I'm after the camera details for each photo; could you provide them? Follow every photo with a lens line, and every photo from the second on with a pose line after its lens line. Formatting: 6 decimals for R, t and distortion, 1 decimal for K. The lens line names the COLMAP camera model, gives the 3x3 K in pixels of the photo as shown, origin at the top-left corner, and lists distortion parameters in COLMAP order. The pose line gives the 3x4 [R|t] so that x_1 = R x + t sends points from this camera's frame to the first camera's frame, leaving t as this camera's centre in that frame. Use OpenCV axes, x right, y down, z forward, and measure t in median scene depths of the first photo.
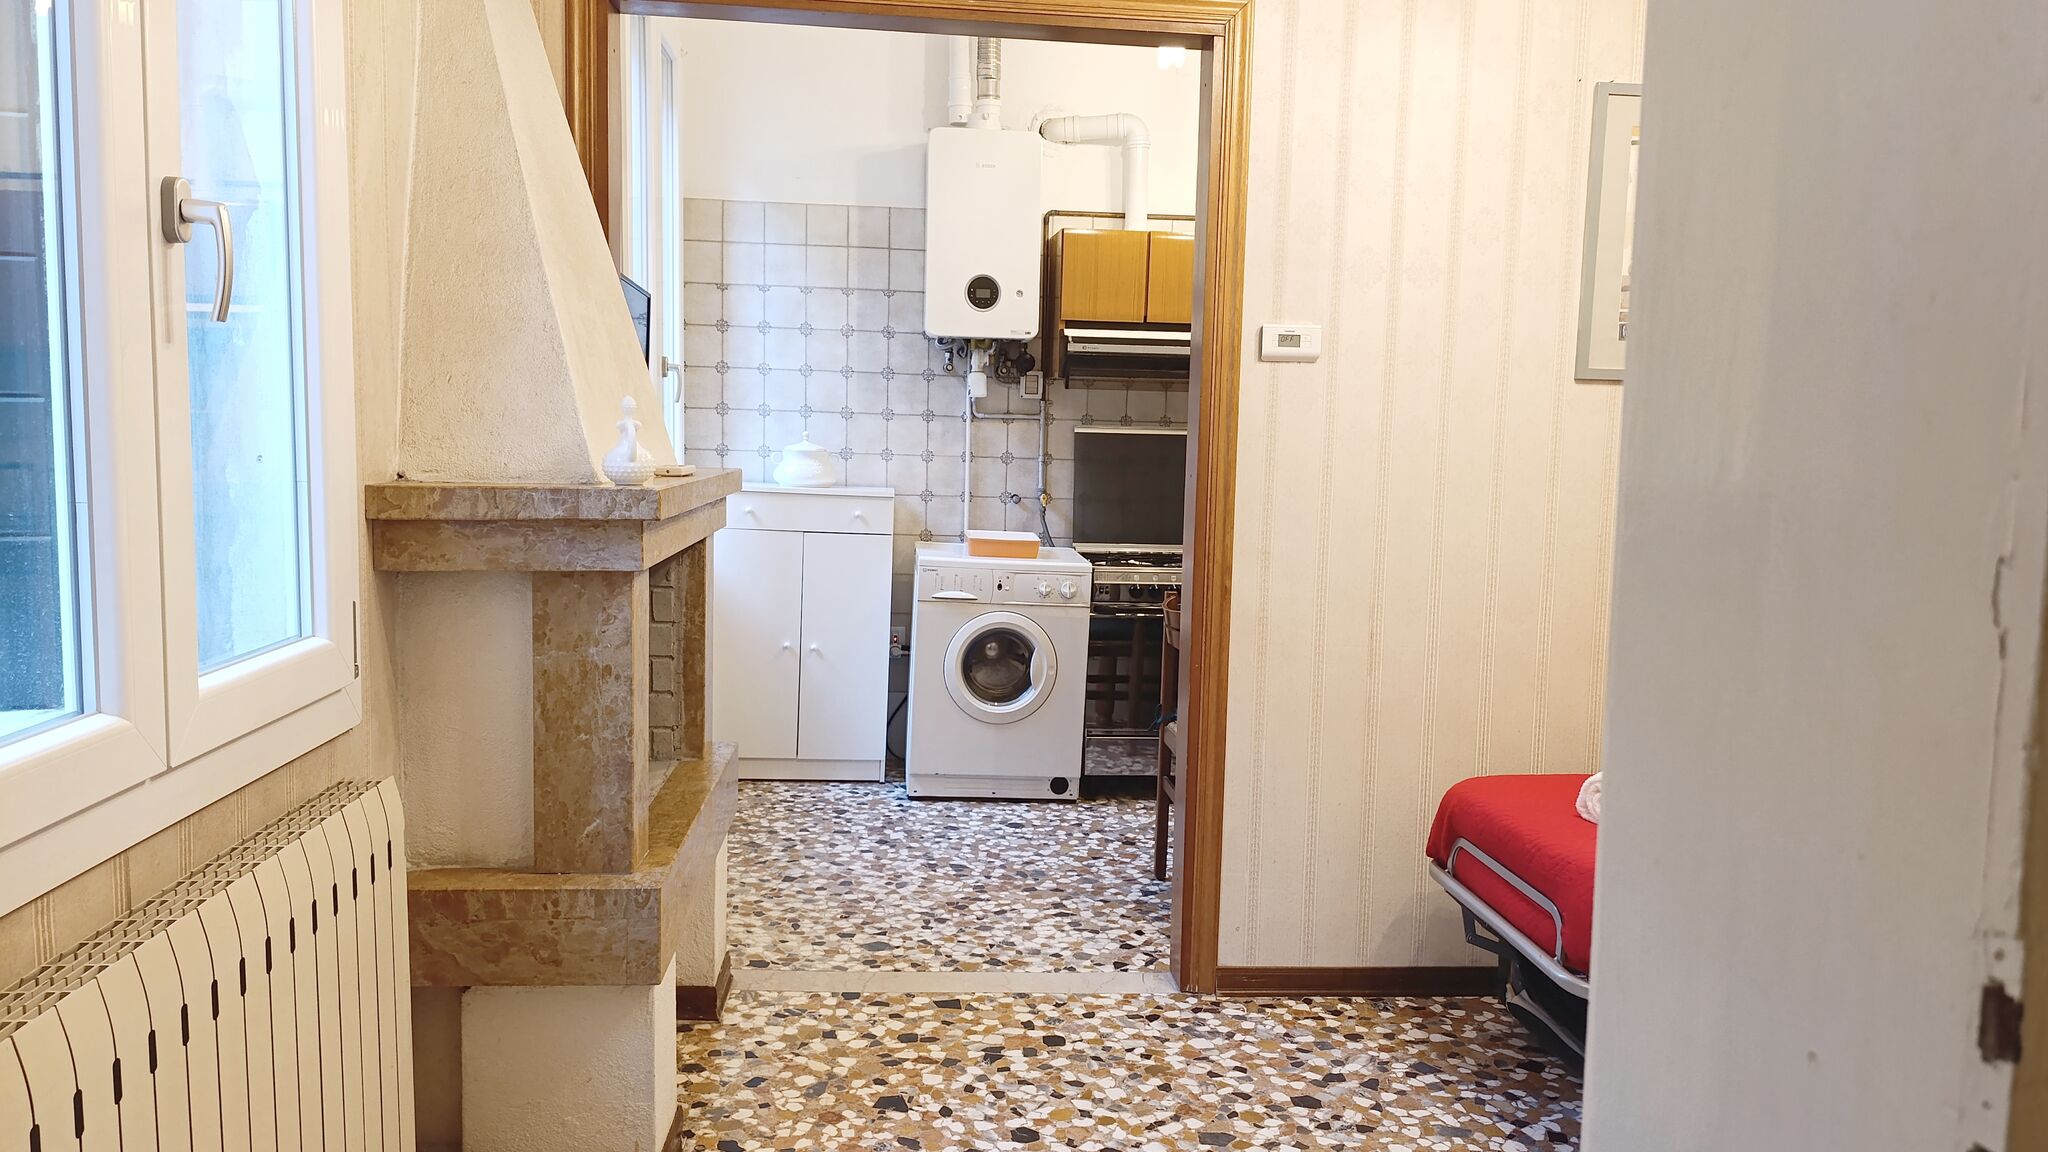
lens RADIAL K [[1399.3, 0, 1032.6], [0, 1399.3, 560.6], [0, 0, 1]] dist [0.086941, -0.163703]
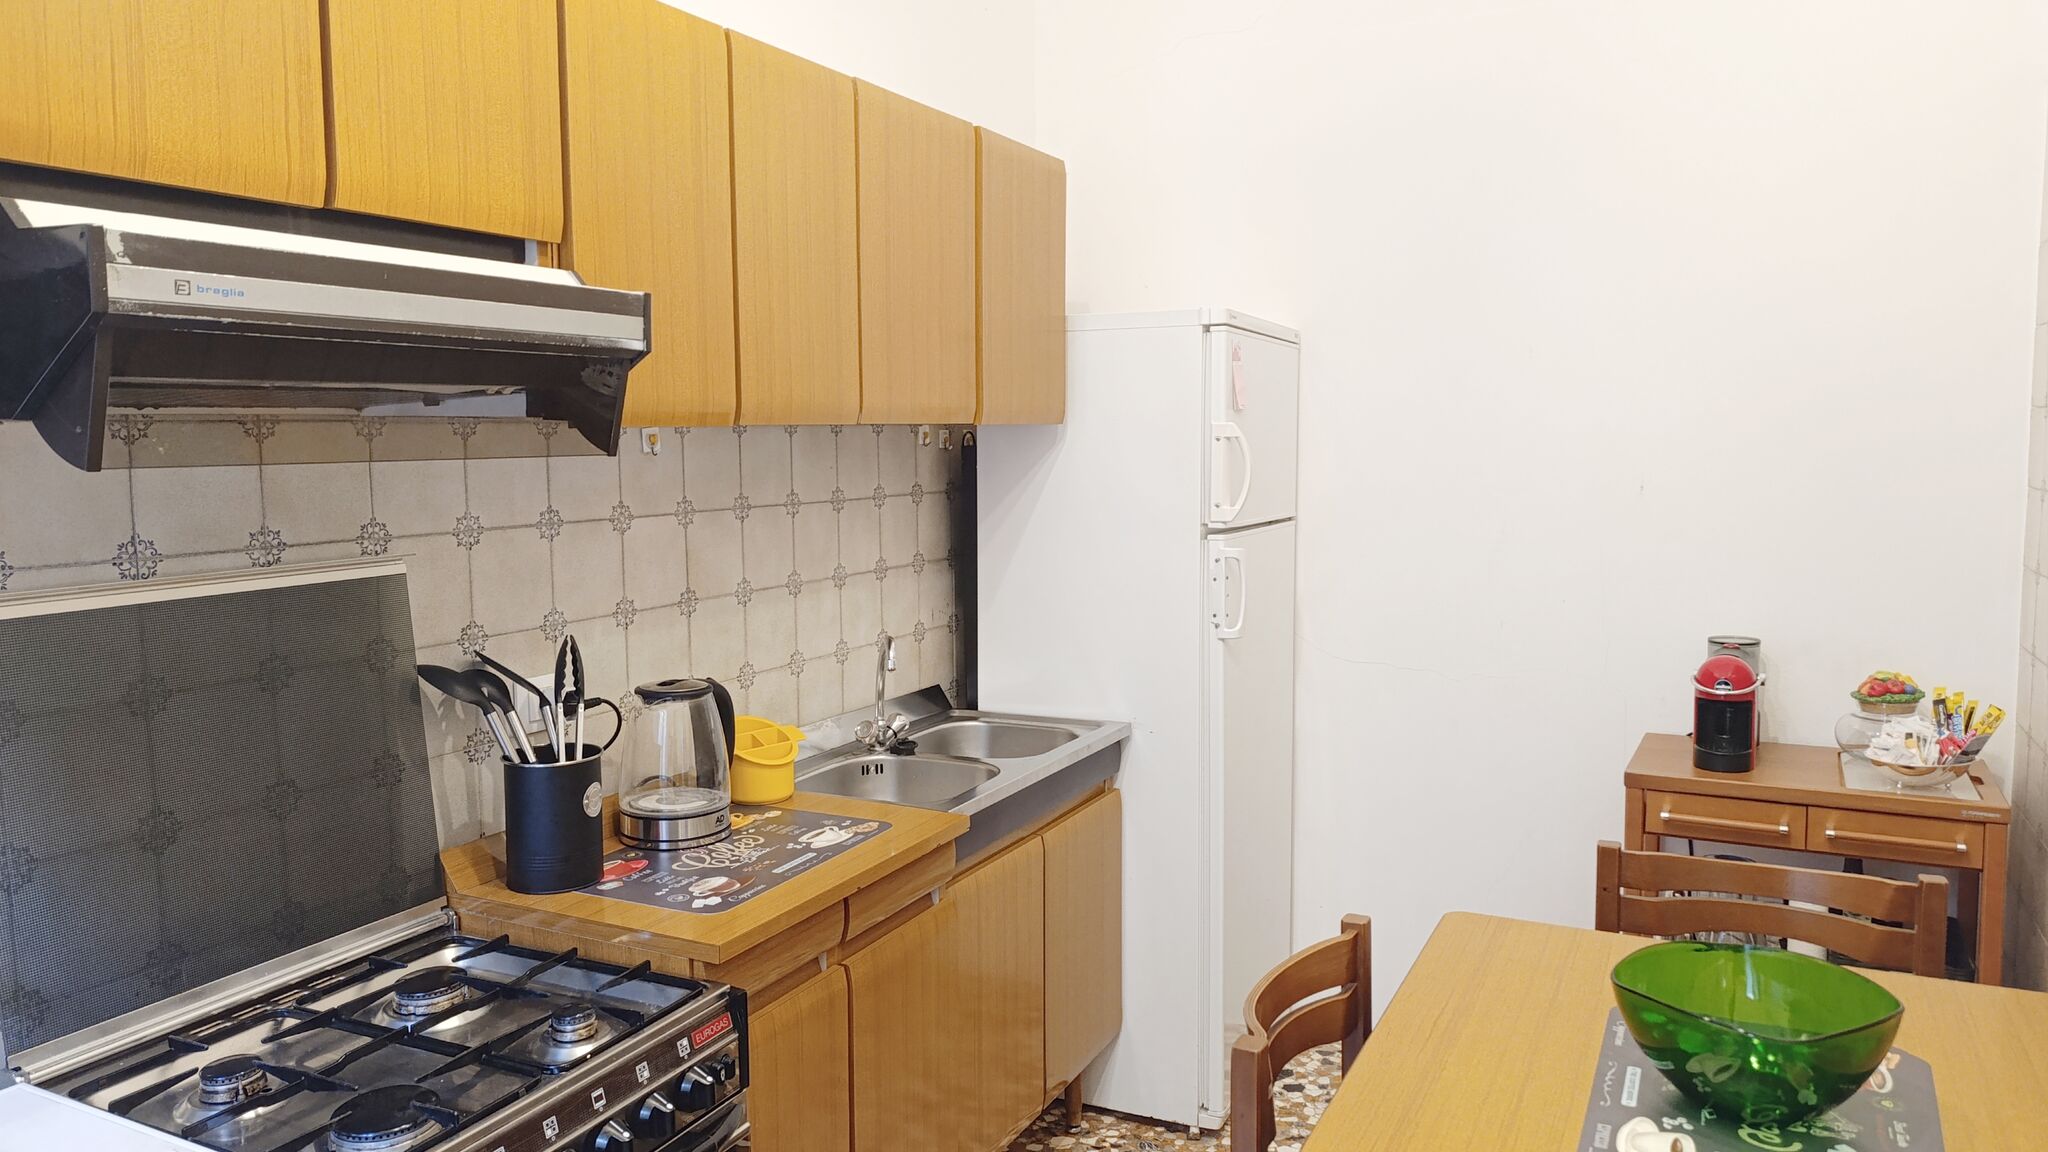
lens RADIAL K [[1400.8, 0, 1026.9], [0, 1400.8, 564.4], [0, 0, 1]] dist [0.044764, -0.052424]
pose [[0.529561, -0.113114, 0.840697, -0.102818], [0.108474, 0.991963, 0.065138, -0.127379], [-0.841308, 0.056699, 0.537574, 0.903816]]
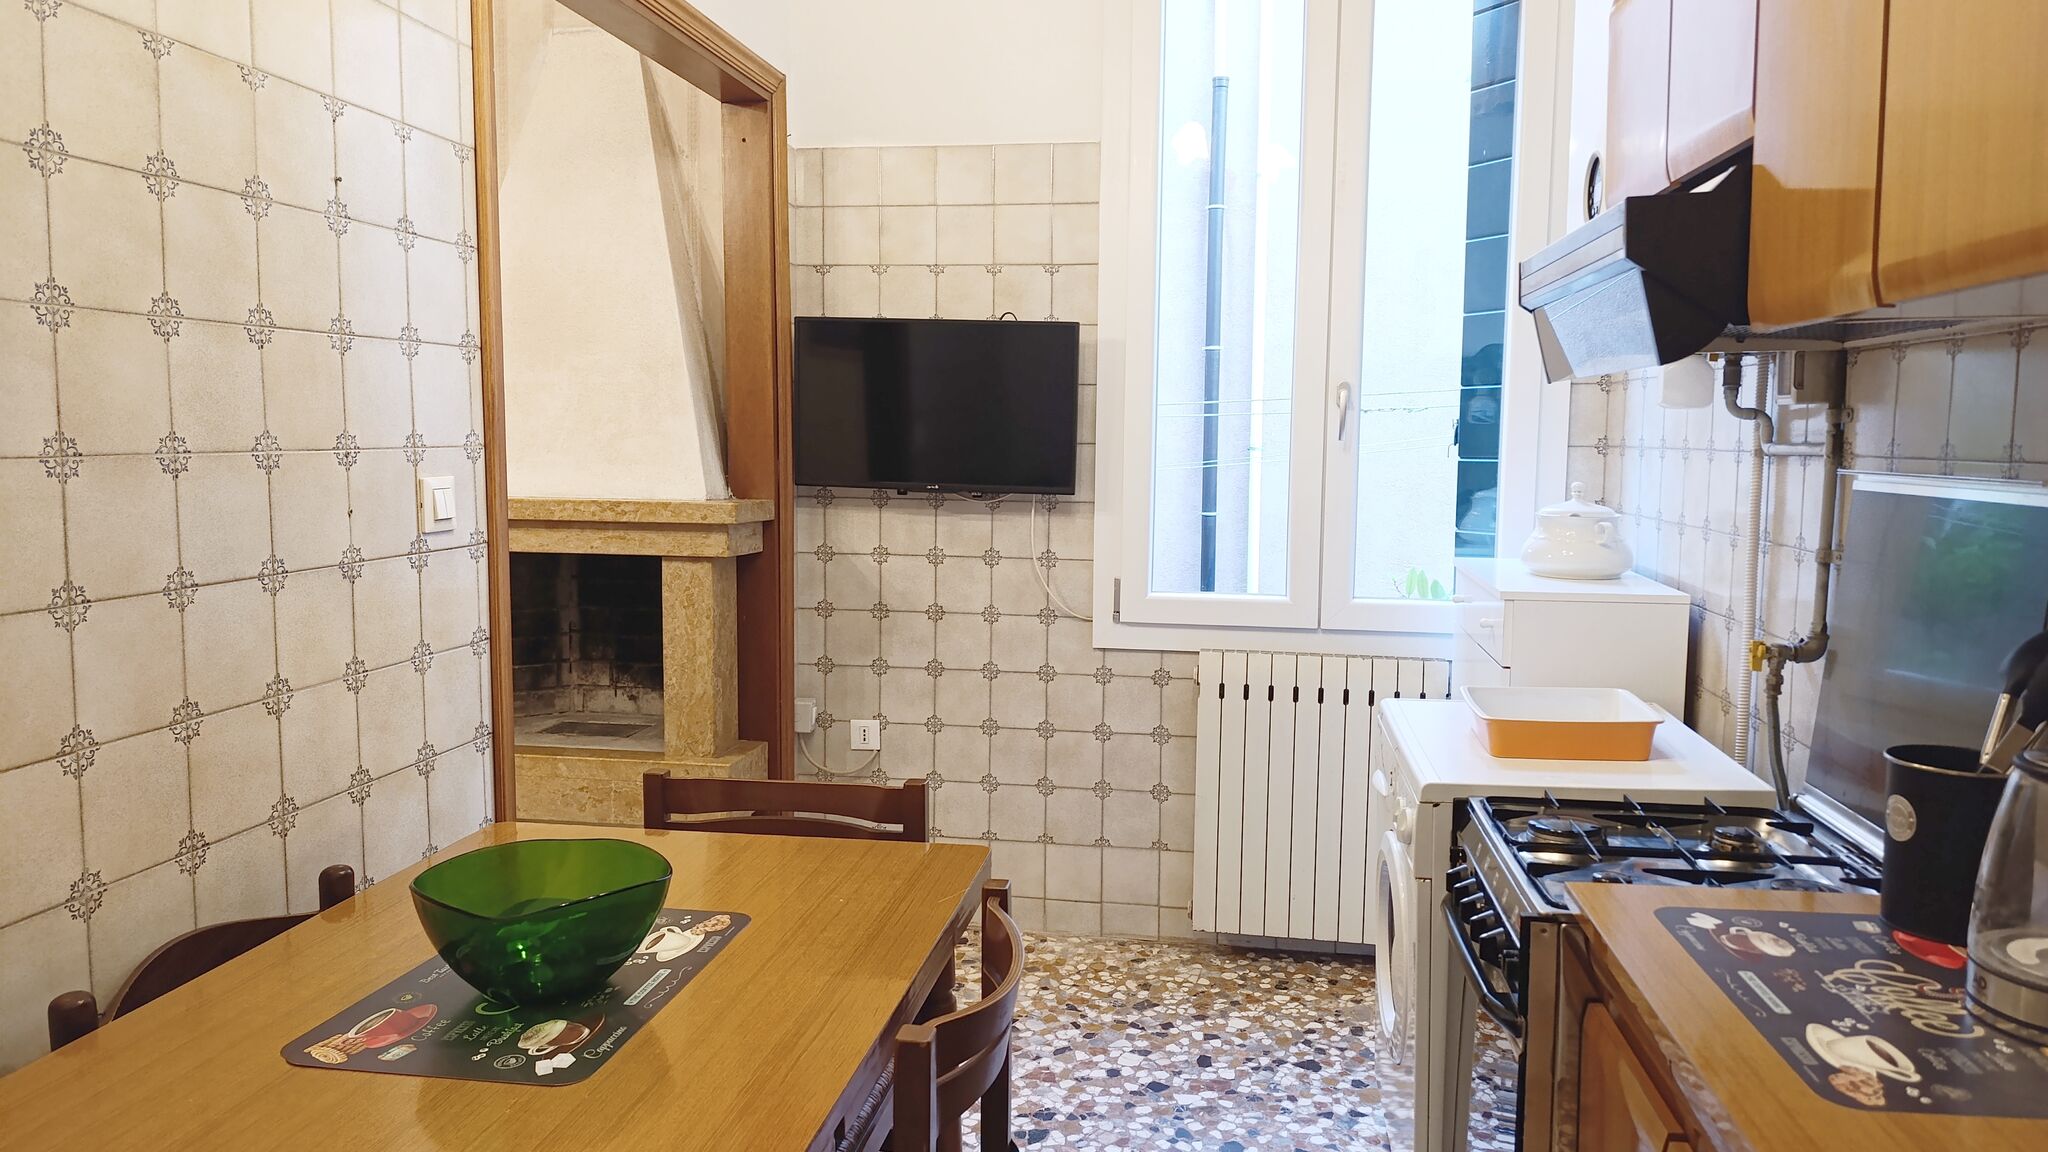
lens RADIAL K [[1402.0, 0, 1032.6], [0, 1402.0, 563.3], [0, 0, 1]] dist [0.047110, -0.059988]
pose [[-0.246602, 0.061446, -0.967167, 0.577564], [-0.106257, 0.990257, 0.090005, -0.107626], [0.963274, 0.124963, -0.237670, 1.140733]]
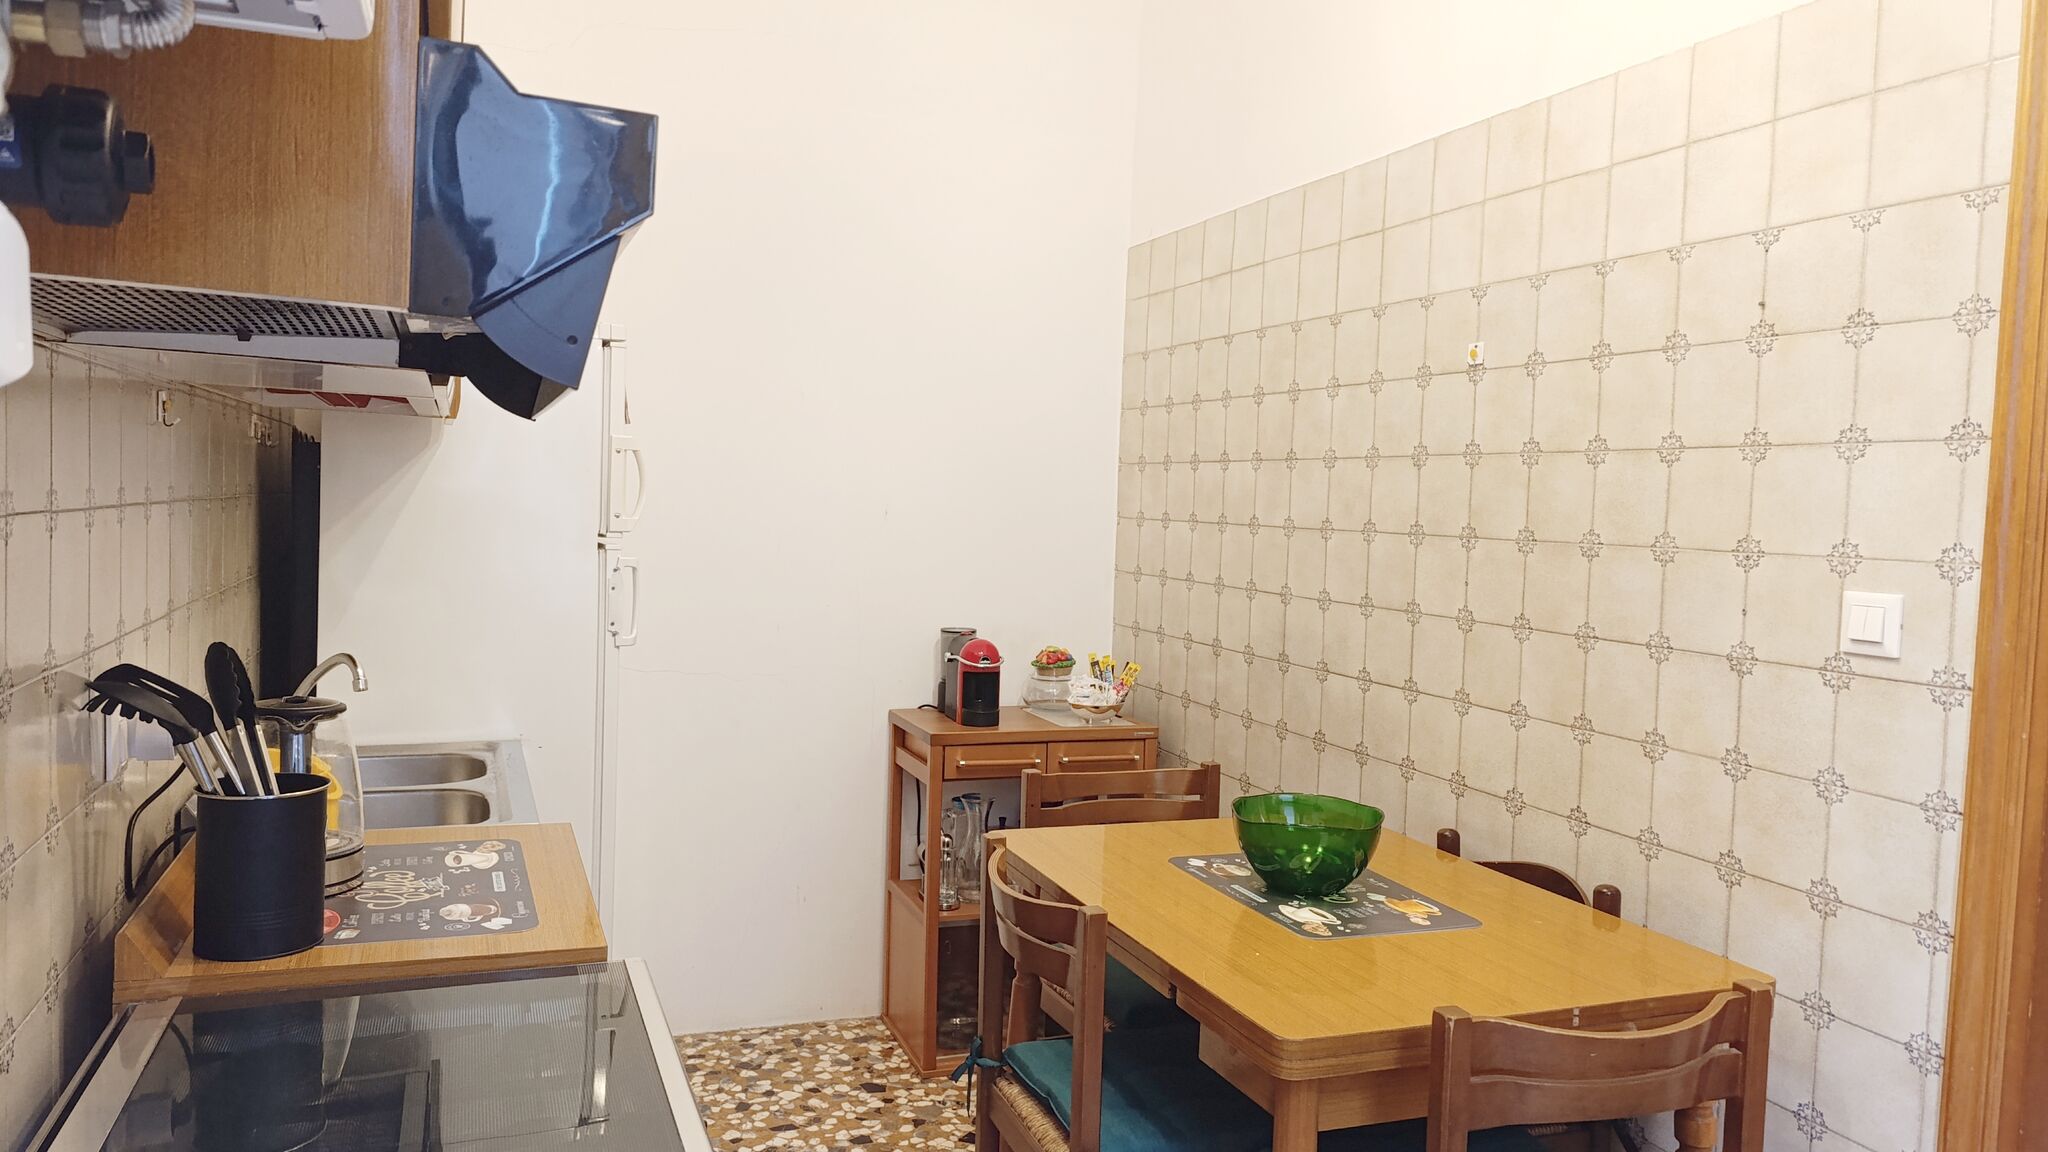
lens RADIAL K [[1402.0, 0, 1032.6], [0, 1402.0, 563.3], [0, 0, 1]] dist [0.047110, -0.059988]
pose [[-0.275704, -0.081972, 0.957741, -0.211462], [0.051639, 0.993655, 0.099911, -0.137436], [-0.959855, 0.077003, -0.269721, 1.184278]]
